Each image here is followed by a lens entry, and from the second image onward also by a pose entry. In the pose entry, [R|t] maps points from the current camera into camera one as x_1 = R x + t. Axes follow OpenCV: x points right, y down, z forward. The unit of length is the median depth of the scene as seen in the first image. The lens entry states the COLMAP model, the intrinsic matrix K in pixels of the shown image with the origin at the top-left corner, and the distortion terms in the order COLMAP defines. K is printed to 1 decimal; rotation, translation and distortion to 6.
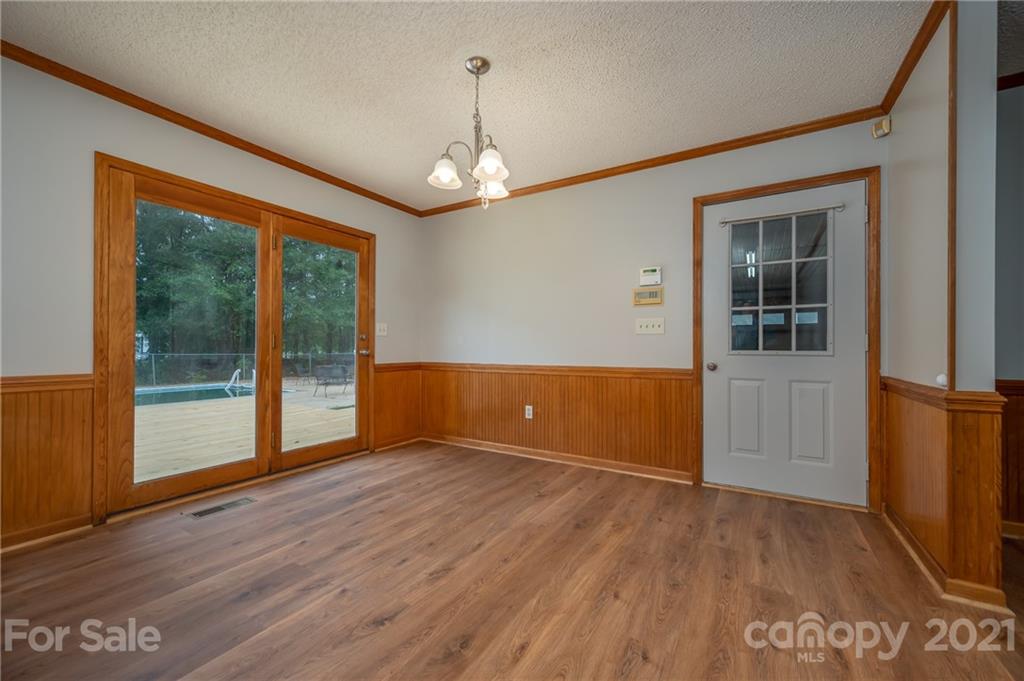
lens RADIAL K [[405.0, 0, 512.8], [0, 405.0, 346.1], [0, 0, 1]] dist [0.007530, 0.000254]
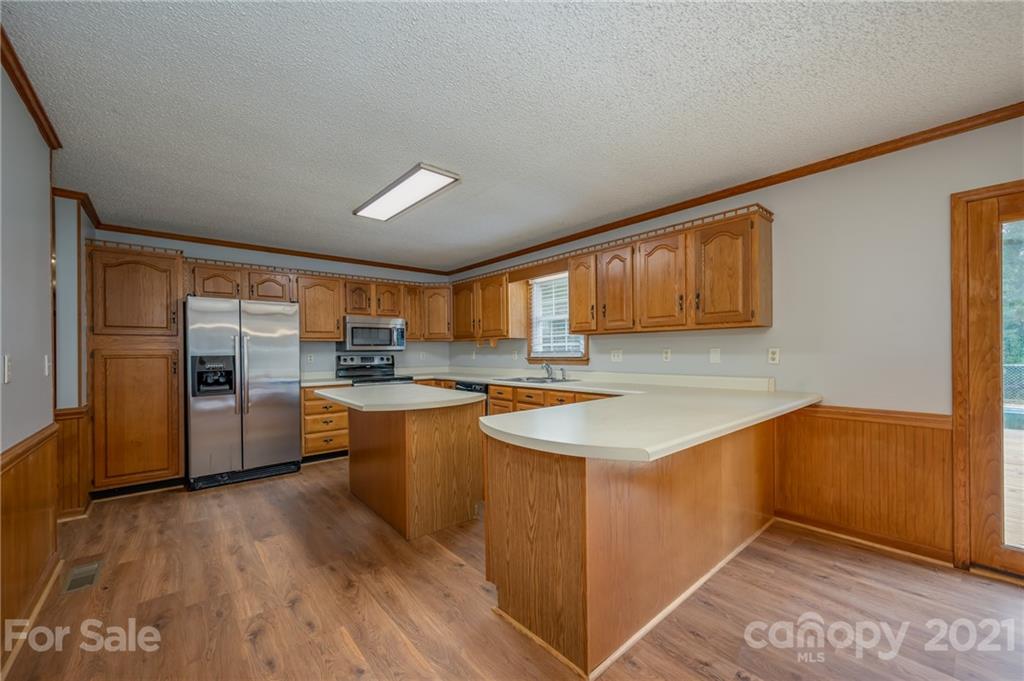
lens RADIAL K [[399.1, 0, 509.8], [0, 399.1, 352.5], [0, 0, 1]] dist [0.009125, -0.000628]
pose [[-0.311011, 0.000009, -0.950406, 0.248883], [0.012944, 0.999907, -0.004227, -0.093931], [0.950318, -0.013617, -0.310983, 0.261445]]
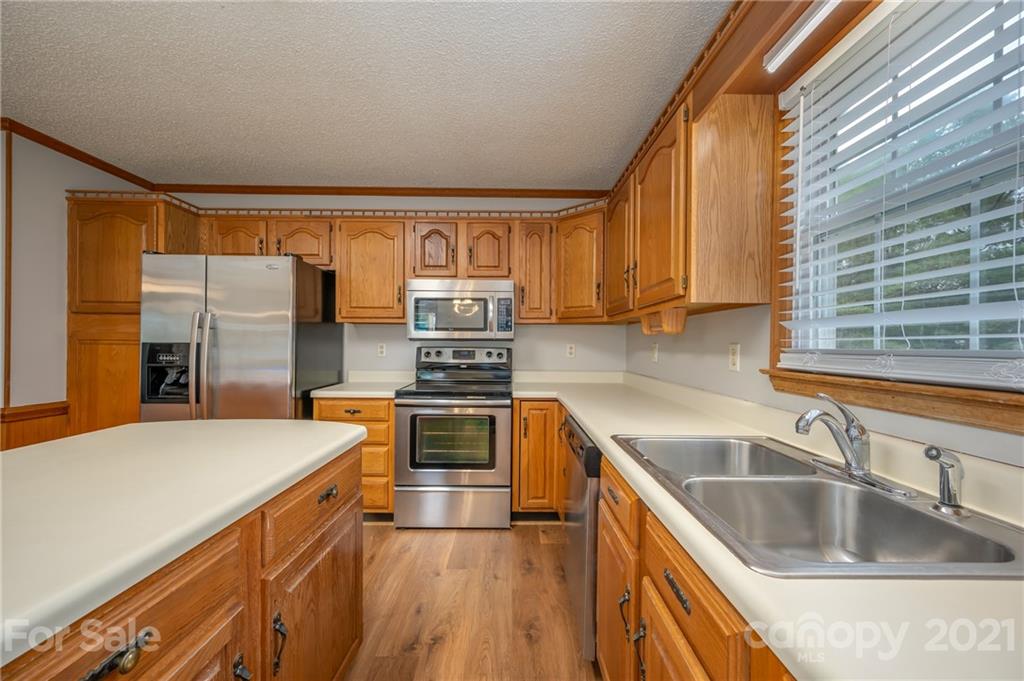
lens RADIAL K [[405.0, 0, 508.6], [0, 405.0, 343.6], [0, 0, 1]] dist [0.007530, 0.000254]
pose [[-0.848737, -0.012679, -0.528663, -1.100403], [-0.011239, 0.999919, -0.005938, -0.104249], [0.528696, 0.000902, -0.848811, 0.016446]]
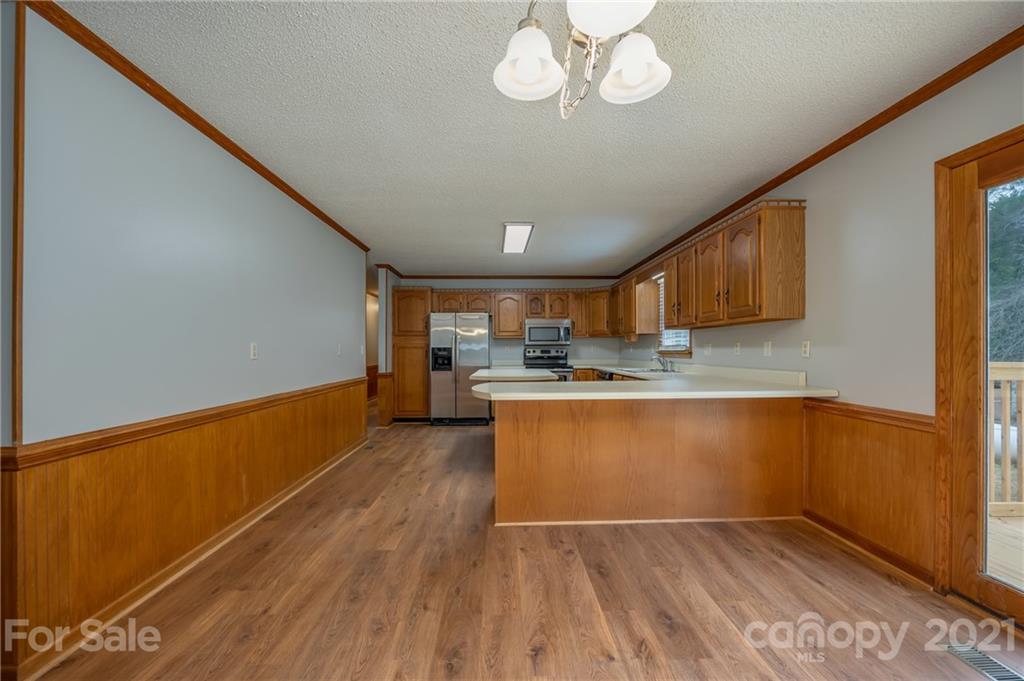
lens RADIAL K [[405.0, 0, 511.7], [0, 405.0, 350.5], [0, 0, 1]] dist [0.007530, 0.000254]
pose [[-0.834887, -0.001114, -0.550420, 0.203918], [0.001665, 0.999988, -0.004549, -0.069354], [0.550419, -0.004714, -0.834876, 1.178044]]
